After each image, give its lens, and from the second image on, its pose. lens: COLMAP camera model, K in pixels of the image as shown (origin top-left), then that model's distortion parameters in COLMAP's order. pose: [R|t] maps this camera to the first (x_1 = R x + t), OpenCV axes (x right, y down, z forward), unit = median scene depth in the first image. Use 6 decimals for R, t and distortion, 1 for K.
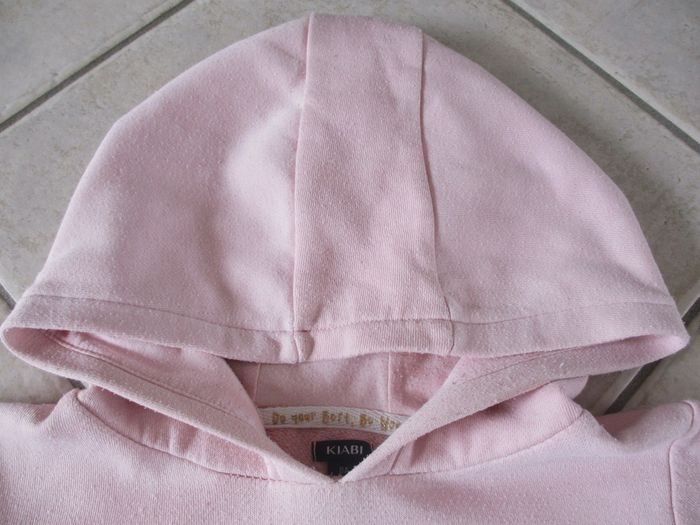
lens RADIAL K [[591.0, 0, 350.3], [0, 591.0, 263.2], [0, 0, 1]] dist [-0.052212, 0.014523]
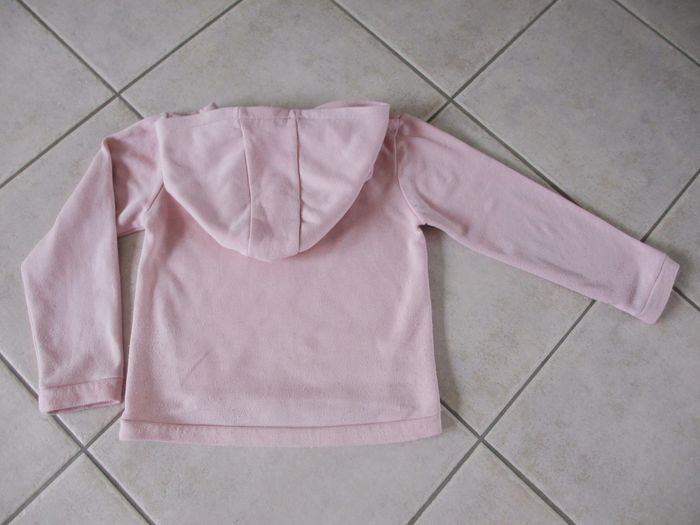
lens RADIAL K [[591.0, 0, 350.3], [0, 591.0, 263.2], [0, 0, 1]] dist [-0.052212, 0.014523]
pose [[0.999136, -0.020305, 0.036265, 0.199377], [0.017779, 0.997482, 0.068656, 0.490722], [-0.037568, -0.067952, 0.996981, -1.825313]]
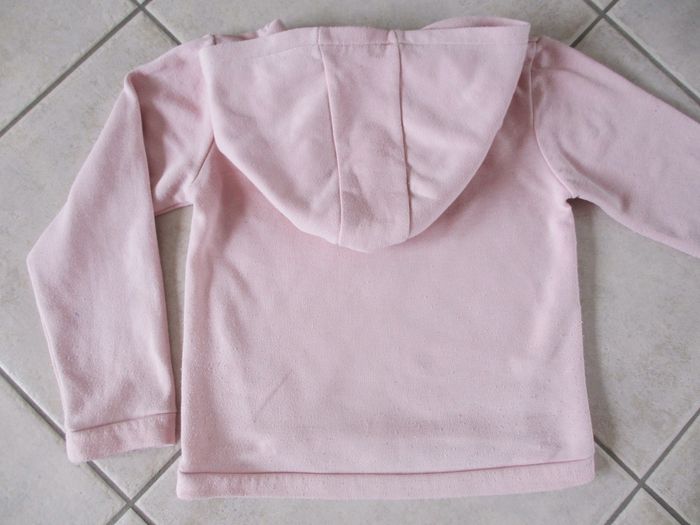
lens RADIAL K [[591.0, 0, 350.3], [0, 591.0, 263.2], [0, 0, 1]] dist [-0.052212, 0.014523]
pose [[0.999571, -0.023121, 0.017951, -0.139072], [0.018255, 0.971780, 0.235180, 0.251141], [-0.022882, -0.234751, 0.971786, -1.086825]]
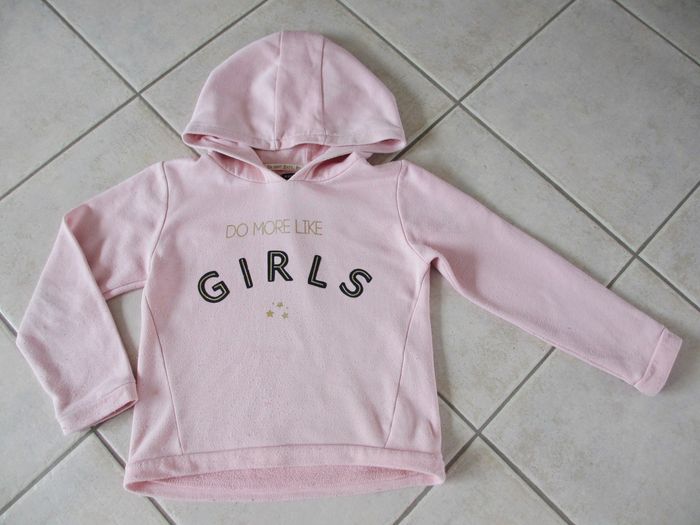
lens RADIAL K [[591.0, 0, 350.3], [0, 591.0, 263.2], [0, 0, 1]] dist [-0.052212, 0.014523]
pose [[0.999979, 0.001530, -0.006303, 0.291287], [-0.001237, 0.998931, 0.046202, 0.568032], [0.006367, -0.046193, 0.998912, -1.909156]]
